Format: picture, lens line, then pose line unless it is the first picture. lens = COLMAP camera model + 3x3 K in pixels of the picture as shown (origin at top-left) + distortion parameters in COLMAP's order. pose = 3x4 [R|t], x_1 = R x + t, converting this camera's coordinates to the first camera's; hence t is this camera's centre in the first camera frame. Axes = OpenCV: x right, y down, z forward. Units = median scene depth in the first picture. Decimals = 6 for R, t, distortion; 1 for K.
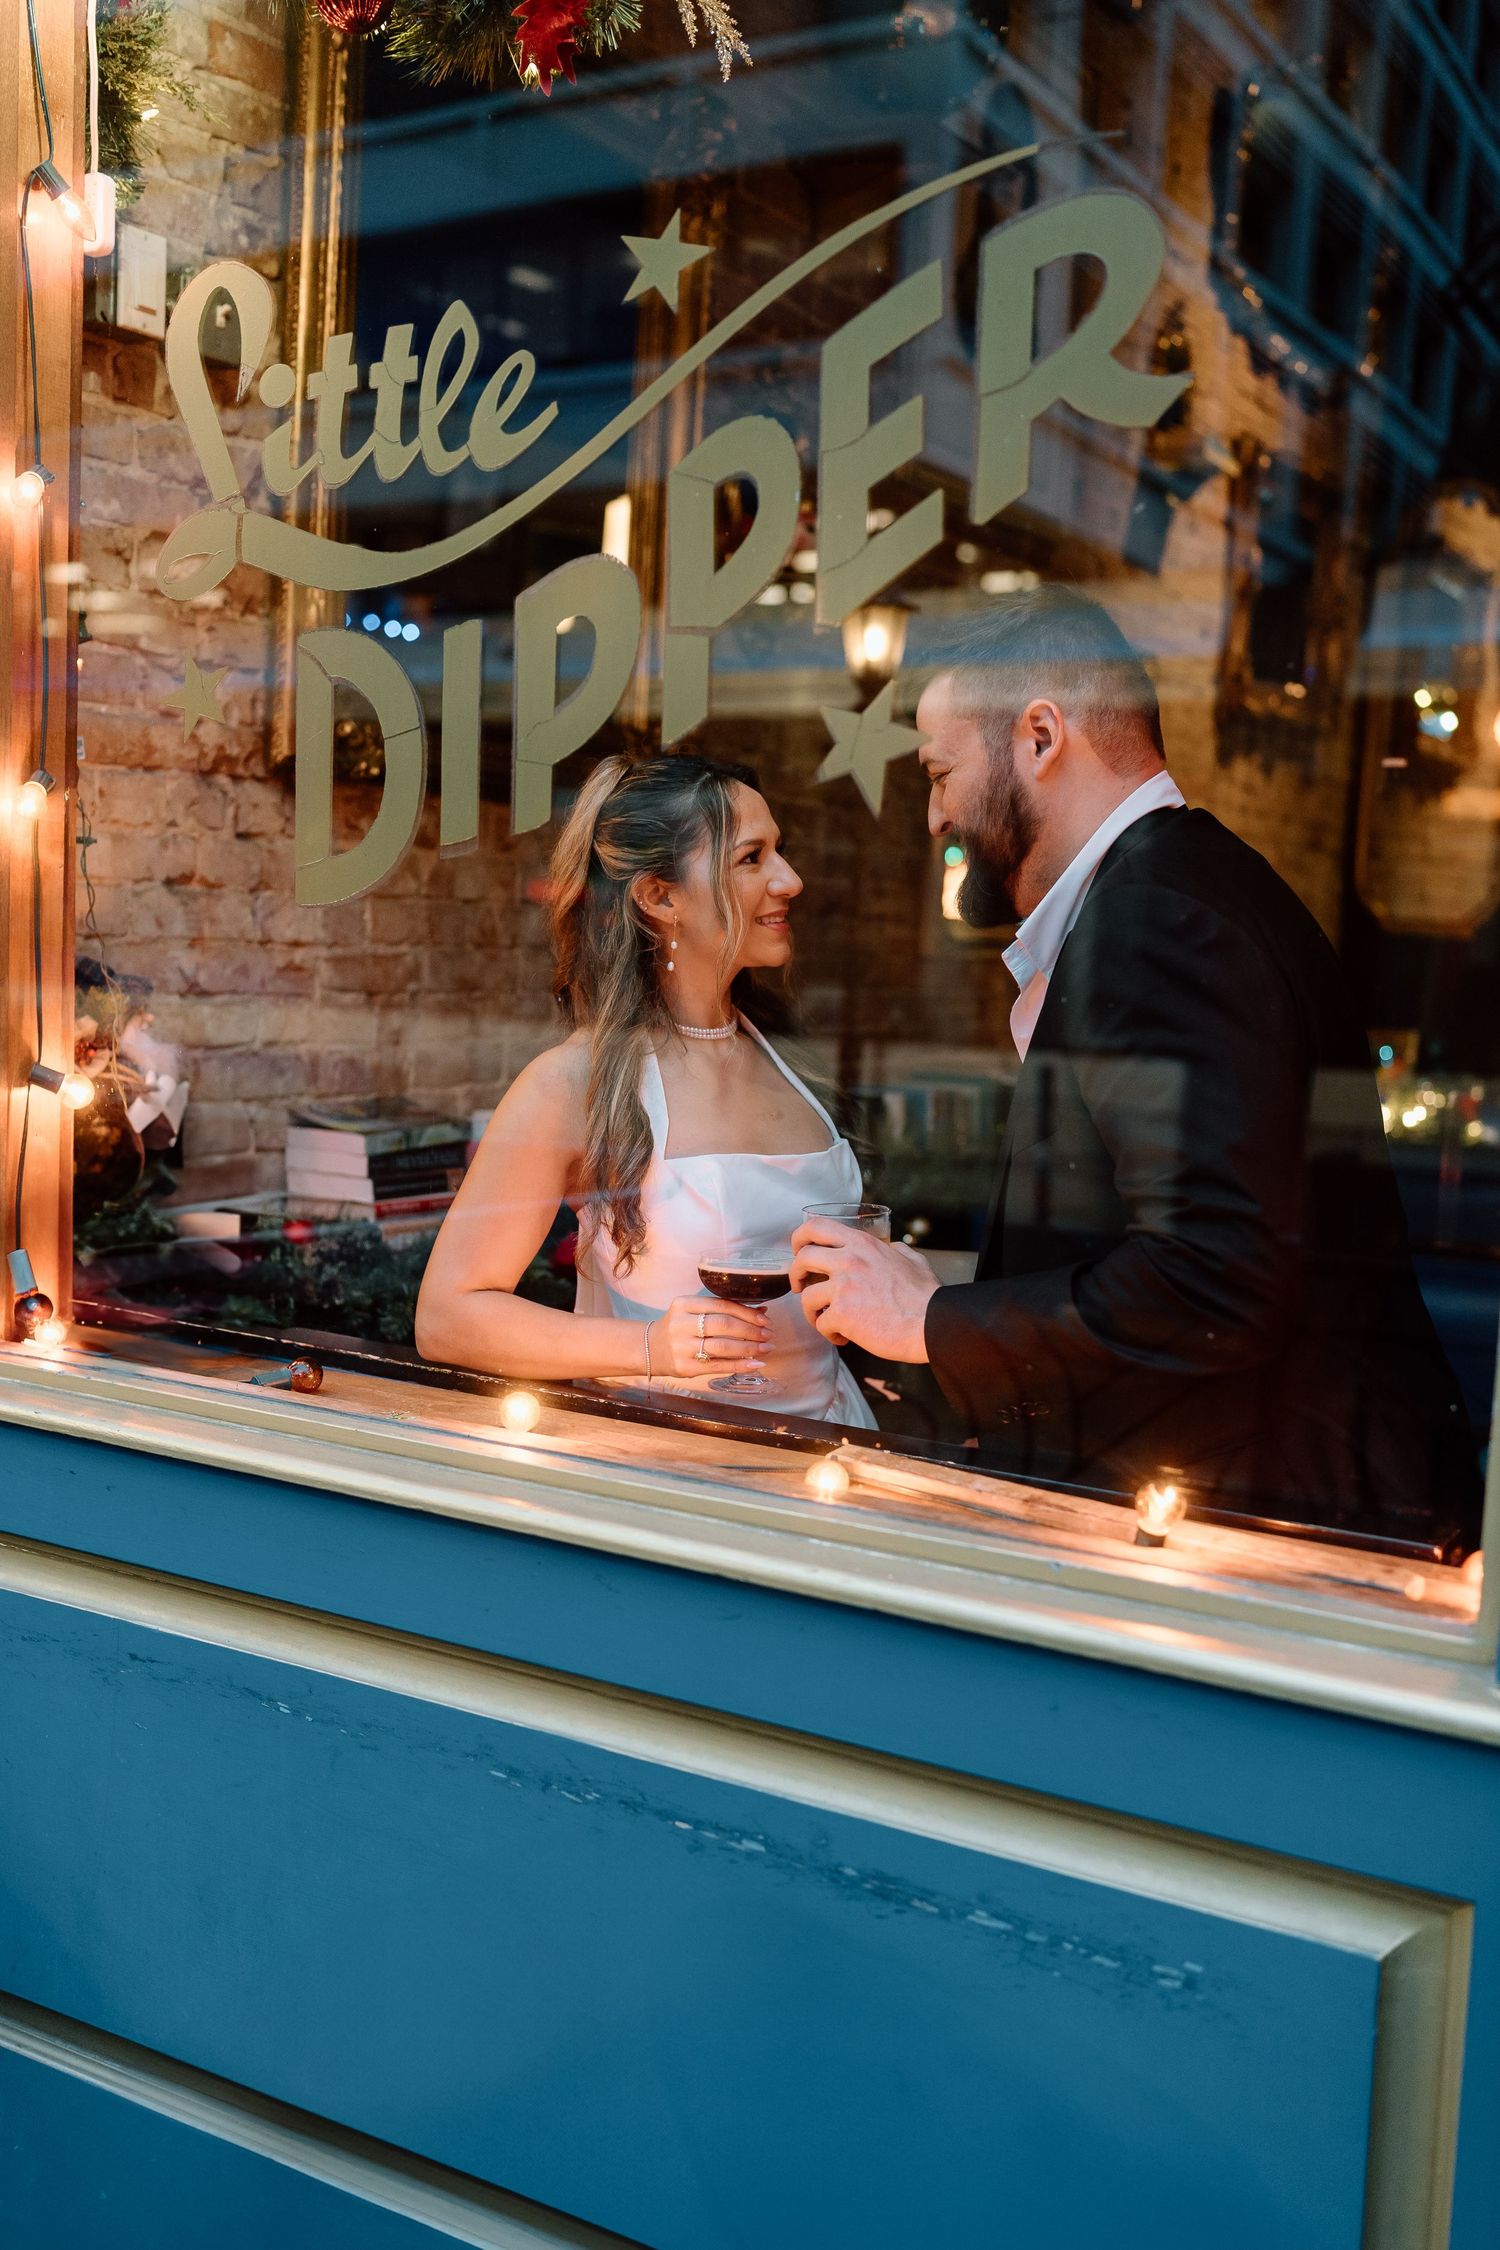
lens RADIAL K [[2125.2, 0, 742.5], [0, 2125.2, 1174.3], [0, 0, 1]] dist [-0.000583, -0.007677]
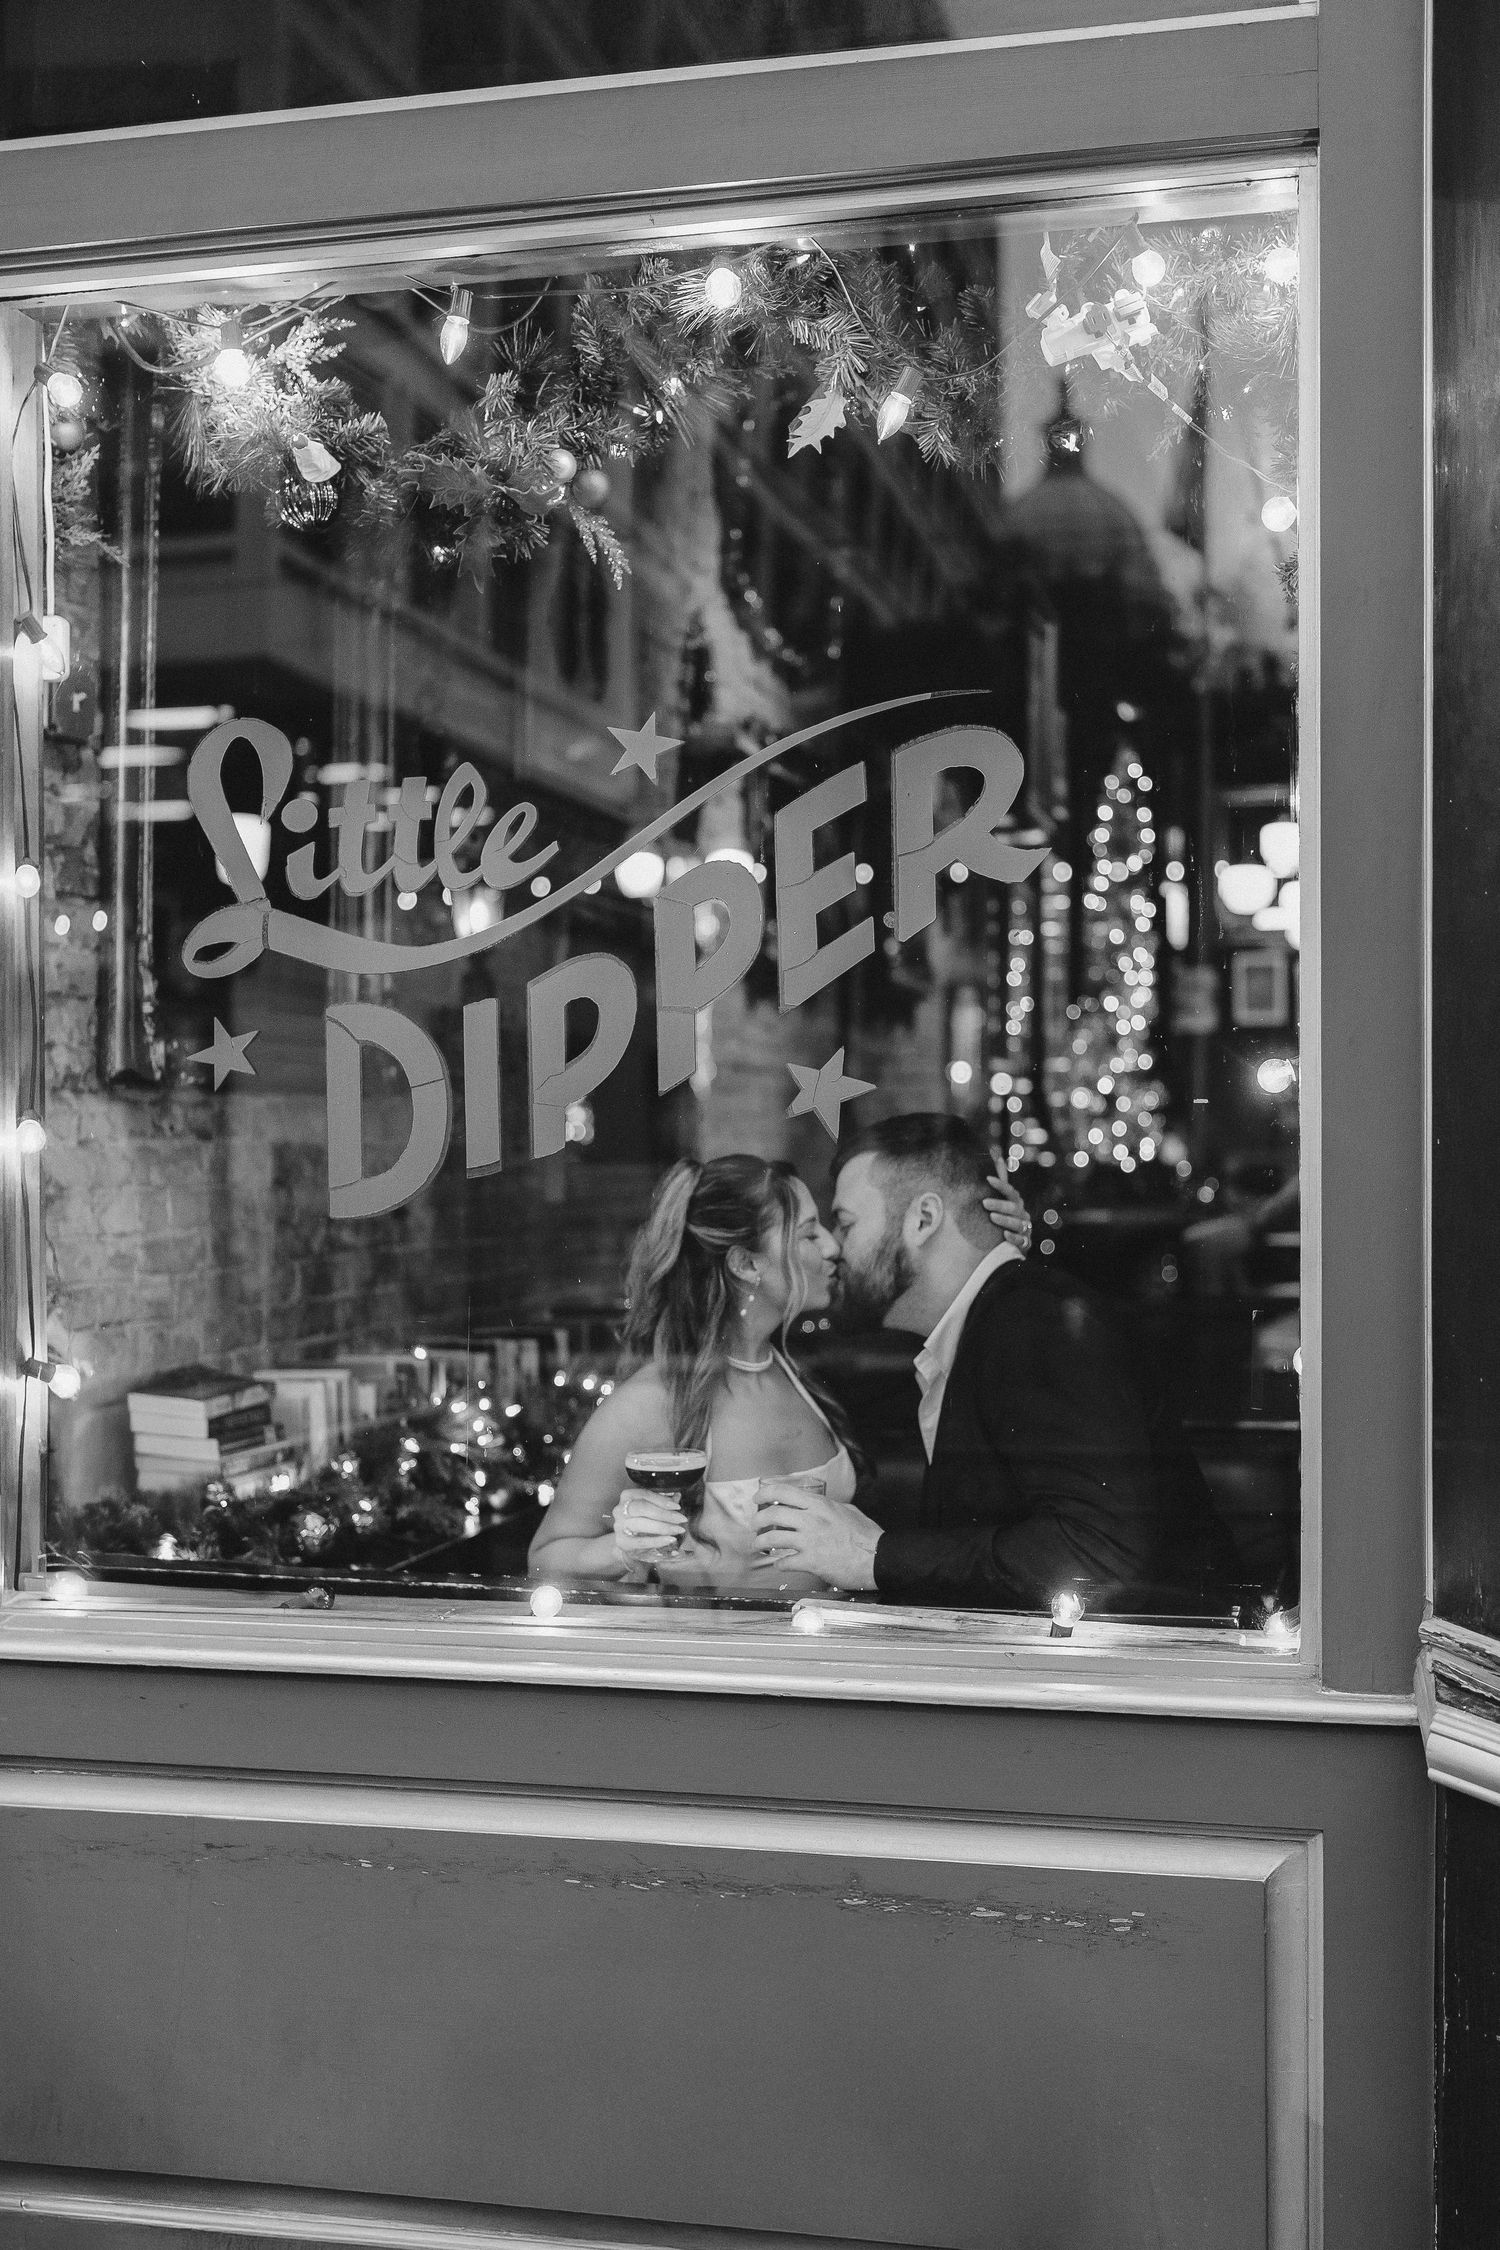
lens RADIAL K [[2384.8, 0, 704.3], [0, 2384.8, 1212.9], [0, 0, 1]] dist [0.002753, 0.007050]
pose [[0.956405, -0.054193, 0.286970, -0.445909], [0.076945, 0.994673, -0.068601, -0.016736], [-0.281724, 0.087691, 0.955480, -0.457682]]
